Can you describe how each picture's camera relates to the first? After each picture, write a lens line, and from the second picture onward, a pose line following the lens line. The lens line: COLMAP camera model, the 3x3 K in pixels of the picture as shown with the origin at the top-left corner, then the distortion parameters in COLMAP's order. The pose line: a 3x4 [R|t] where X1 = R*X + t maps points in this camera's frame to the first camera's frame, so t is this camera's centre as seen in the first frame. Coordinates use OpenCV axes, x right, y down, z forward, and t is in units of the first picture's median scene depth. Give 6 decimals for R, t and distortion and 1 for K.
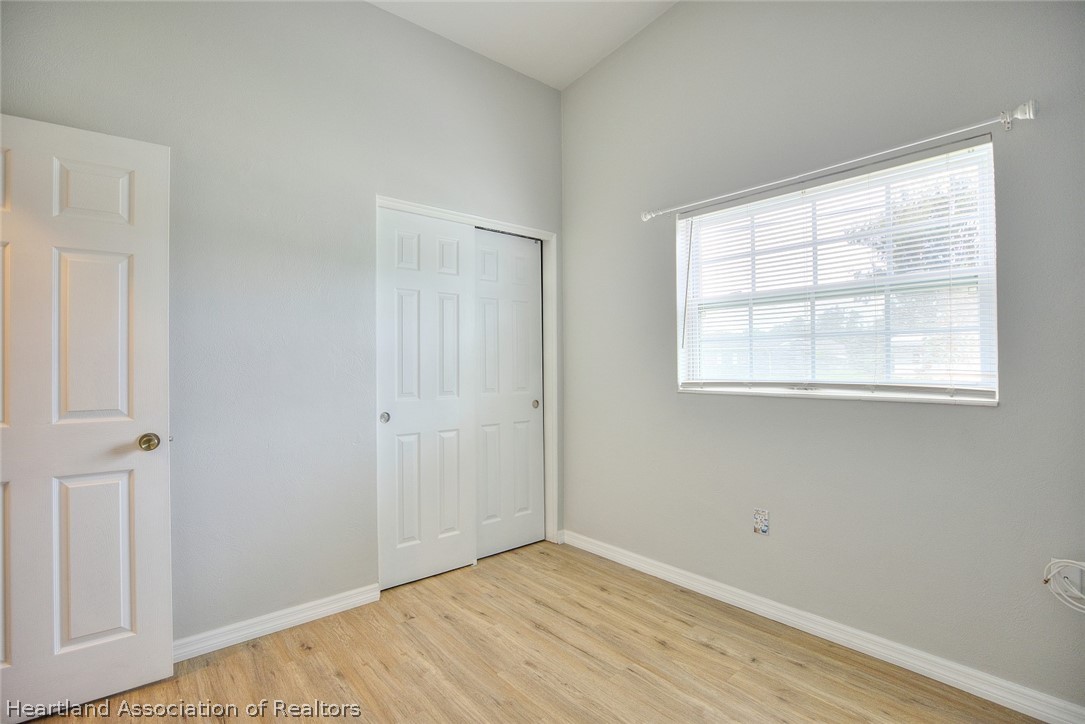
lens RADIAL K [[508.6, 0, 542.5], [0, 508.6, 362.0], [0, 0, 1]] dist [-0.003551, -0.000603]
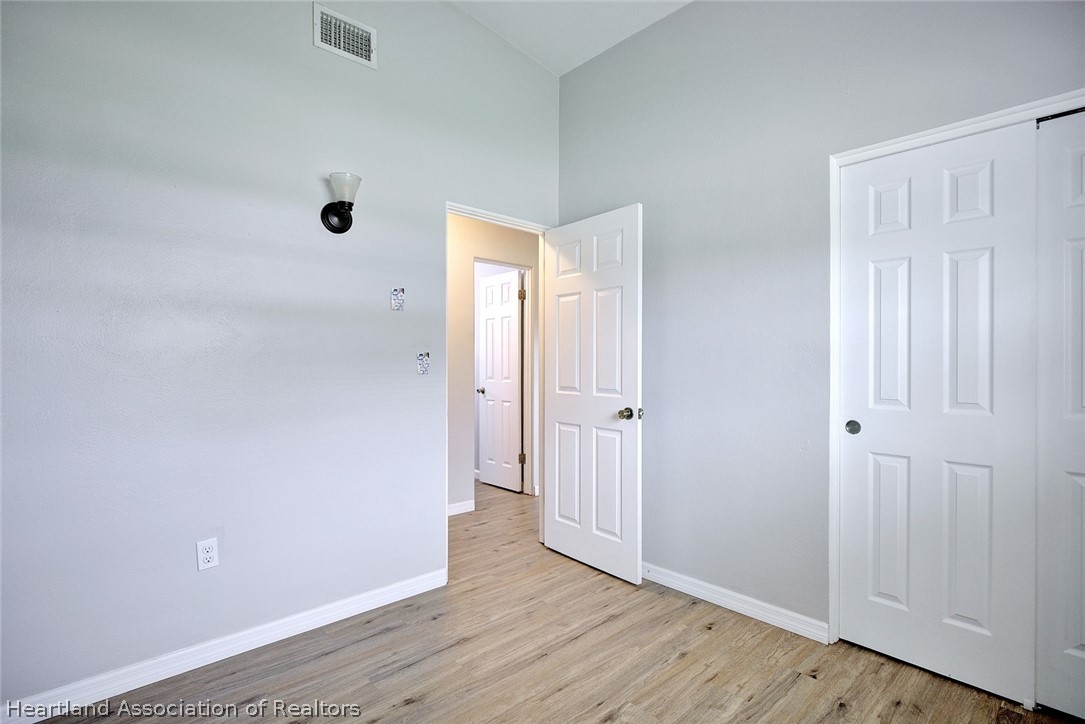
lens RADIAL K [[514.6, 0, 542.5], [0, 514.6, 362.0], [0, 0, 1]] dist [0.017165, -0.000176]
pose [[0.073416, 0.005834, -0.997284, 0.631356], [0.001659, 0.999981, 0.005972, 0.001040], [0.997300, -0.002093, 0.073405, 0.614038]]
